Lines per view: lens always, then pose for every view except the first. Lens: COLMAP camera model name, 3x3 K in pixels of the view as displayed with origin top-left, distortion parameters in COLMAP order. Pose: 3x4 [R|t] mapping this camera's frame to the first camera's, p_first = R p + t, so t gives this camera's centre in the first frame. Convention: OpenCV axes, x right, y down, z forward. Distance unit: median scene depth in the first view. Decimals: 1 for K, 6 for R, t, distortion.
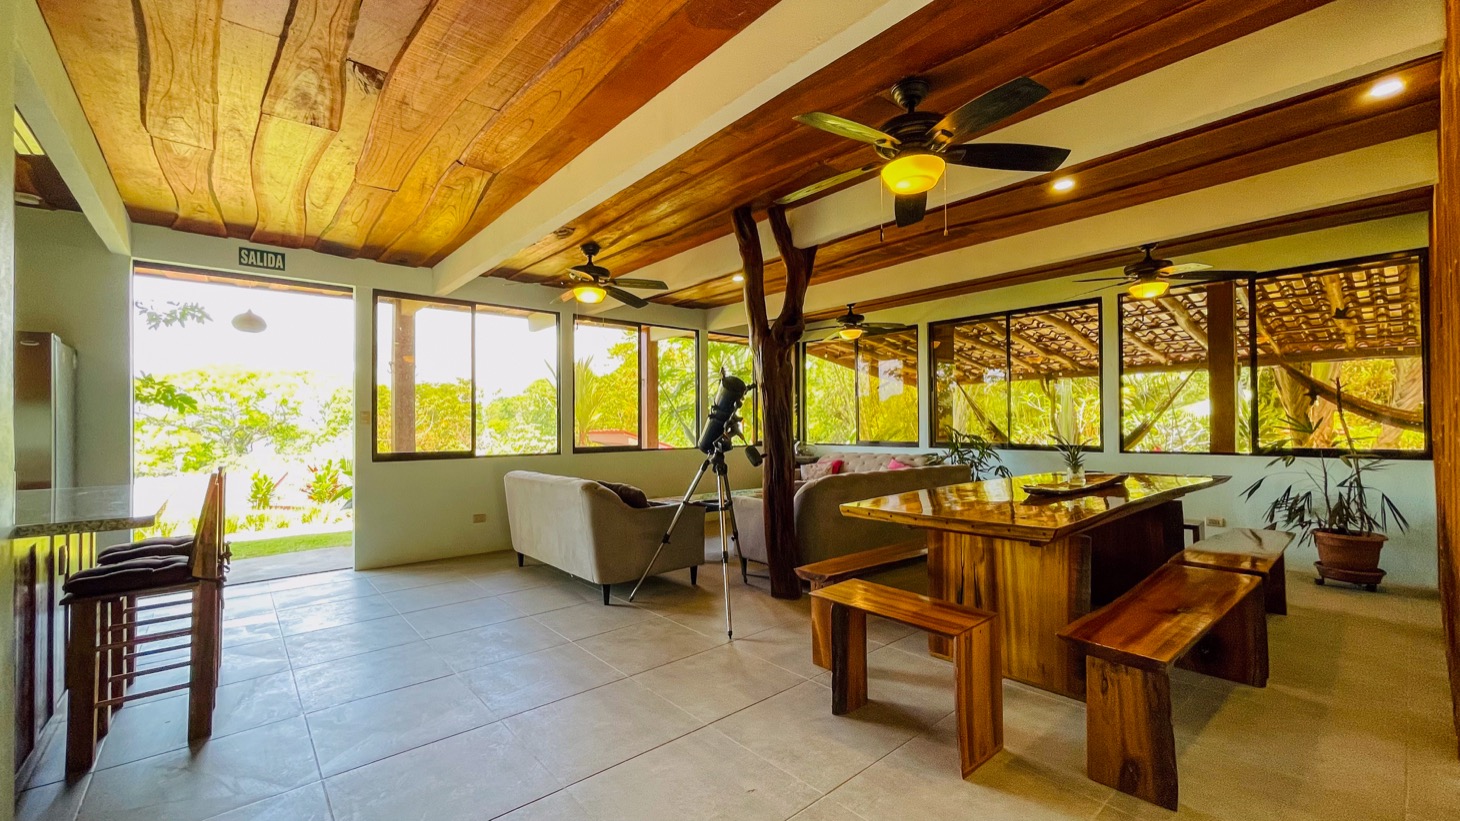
lens RADIAL K [[587.0, 0, 735.5], [0, 587.0, 416.0], [0, 0, 1]] dist [-0.003242, 0.004512]
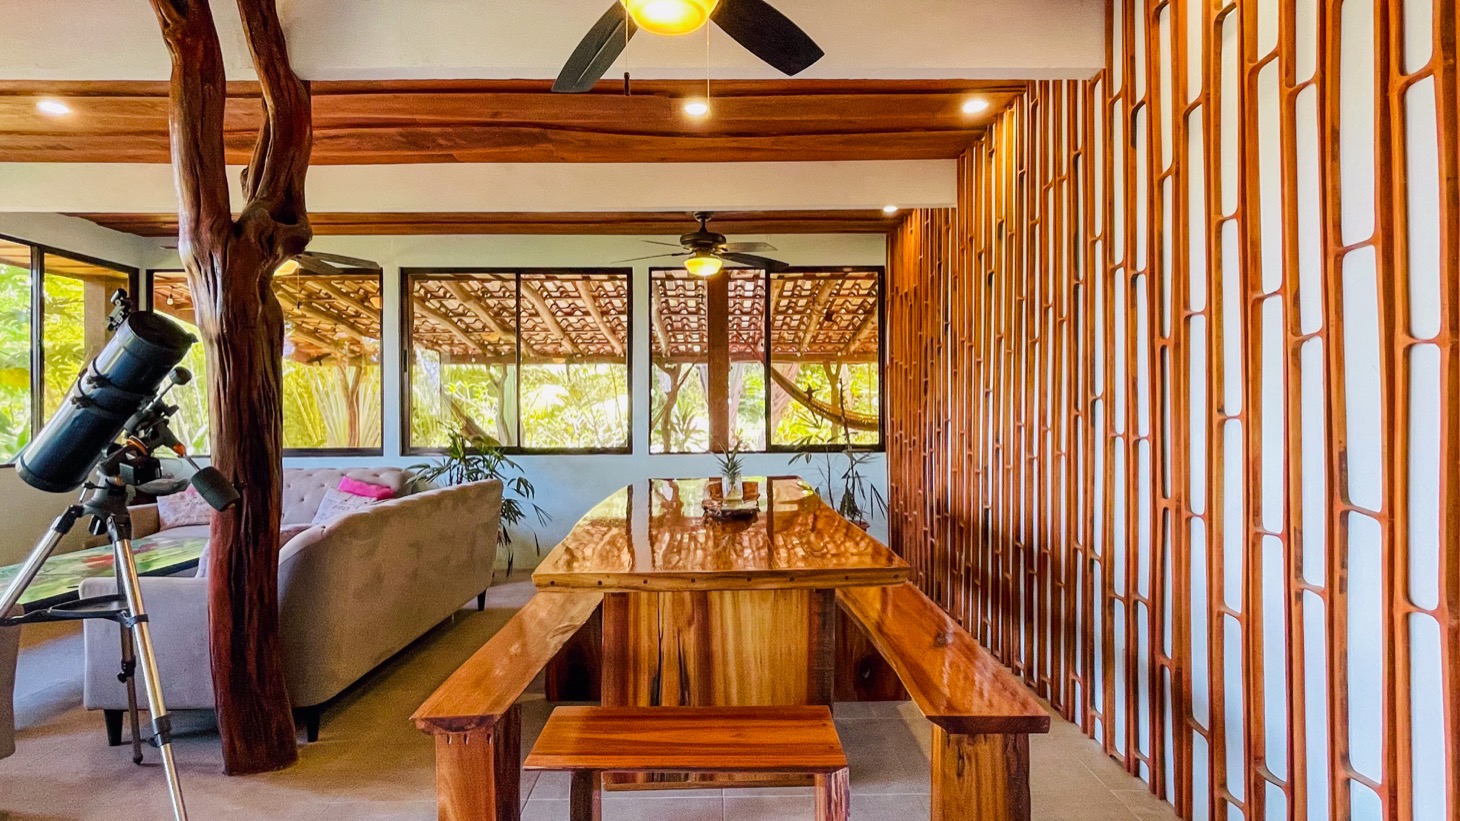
lens RADIAL K [[762.3, 0, 730.1], [0, 762.3, 415.3], [0, 0, 1]] dist [0.002982, -0.000336]
pose [[0.653192, 0.005645, 0.757172, -0.148918], [-0.011135, 0.999936, 0.002151, 0.003993], [-0.757111, -0.009836, 0.653212, 0.278956]]
